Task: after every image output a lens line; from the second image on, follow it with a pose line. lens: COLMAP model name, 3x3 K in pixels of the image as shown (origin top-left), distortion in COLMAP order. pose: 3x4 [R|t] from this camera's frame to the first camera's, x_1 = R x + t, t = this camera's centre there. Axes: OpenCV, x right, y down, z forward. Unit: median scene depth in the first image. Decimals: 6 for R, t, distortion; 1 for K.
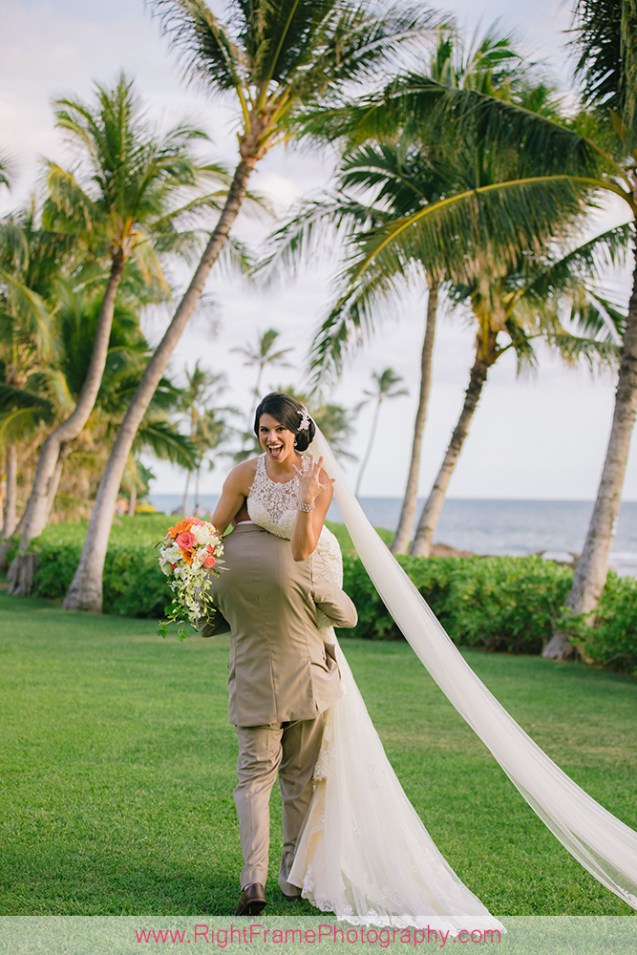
lens RADIAL K [[2034.7, 0, 318.5], [0, 2034.7, 477.5], [0, 0, 1]] dist [-0.172370, -0.076373]
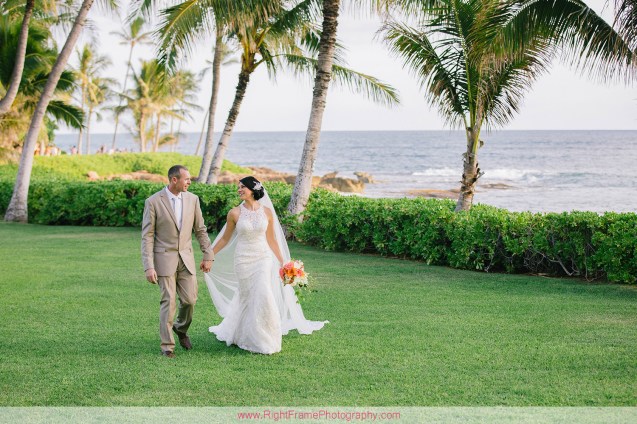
lens RADIAL K [[1507.2, 0, 318.5], [0, 1507.2, 212.0], [0, 0, 1]] dist [-0.127618, -1.002462]
pose [[0.995589, -0.028550, 0.089370, 0.023346], [0.022938, 0.997737, 0.063201, -0.015774], [-0.090972, -0.060872, 0.993991, -0.270219]]
